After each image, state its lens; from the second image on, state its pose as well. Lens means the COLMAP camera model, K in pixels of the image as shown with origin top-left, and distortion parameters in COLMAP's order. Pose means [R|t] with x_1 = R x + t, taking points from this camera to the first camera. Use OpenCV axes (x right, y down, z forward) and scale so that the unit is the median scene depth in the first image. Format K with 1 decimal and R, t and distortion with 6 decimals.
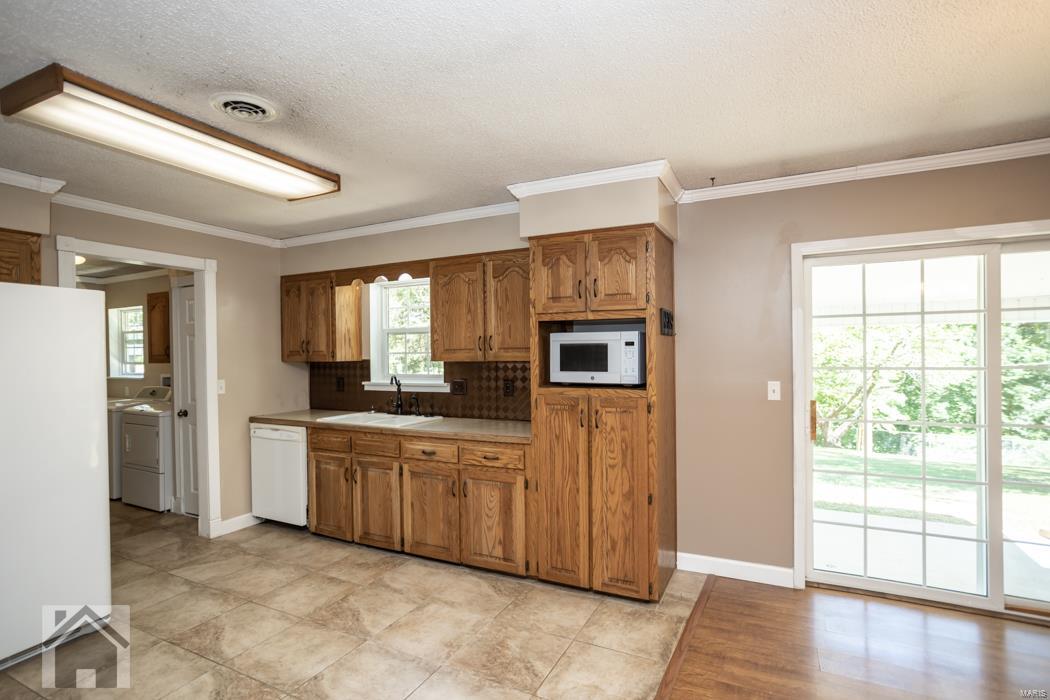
lens RADIAL K [[520.9, 0, 522.2], [0, 520.9, 351.0], [0, 0, 1]] dist [-0.030217, 0.013513]
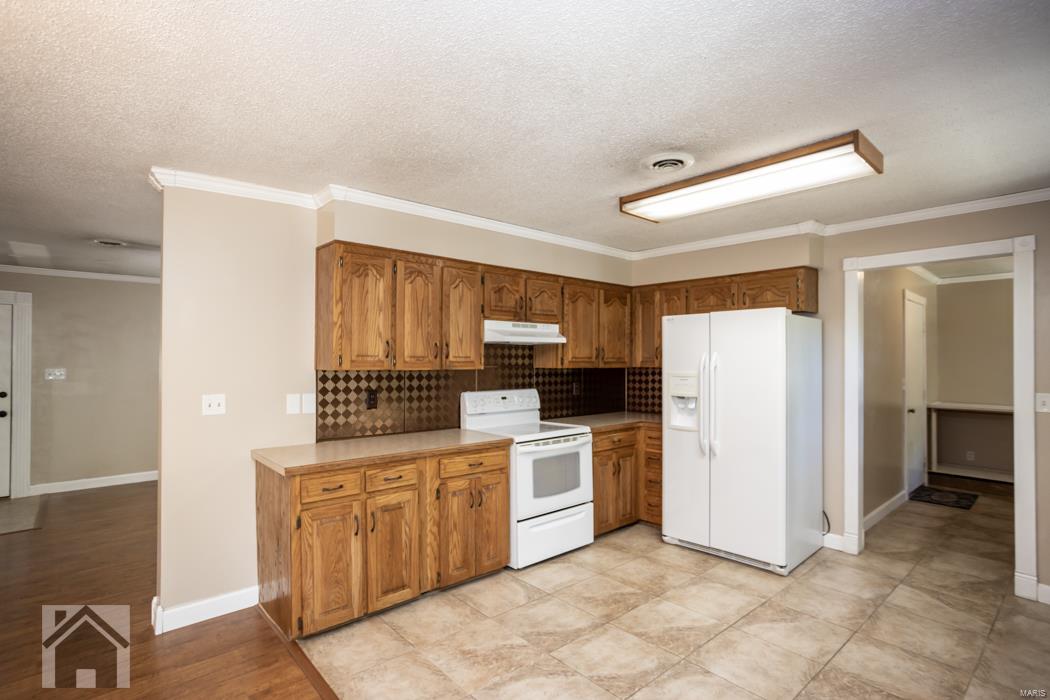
lens RADIAL K [[520.9, 0, 524.1], [0, 520.9, 350.9], [0, 0, 1]] dist [-0.030217, 0.013513]
pose [[-0.384699, 0.000629, -0.923042, 0.510149], [0.001006, 0.999999, 0.000263, -0.009803], [0.923041, -0.000828, -0.384700, 0.775110]]
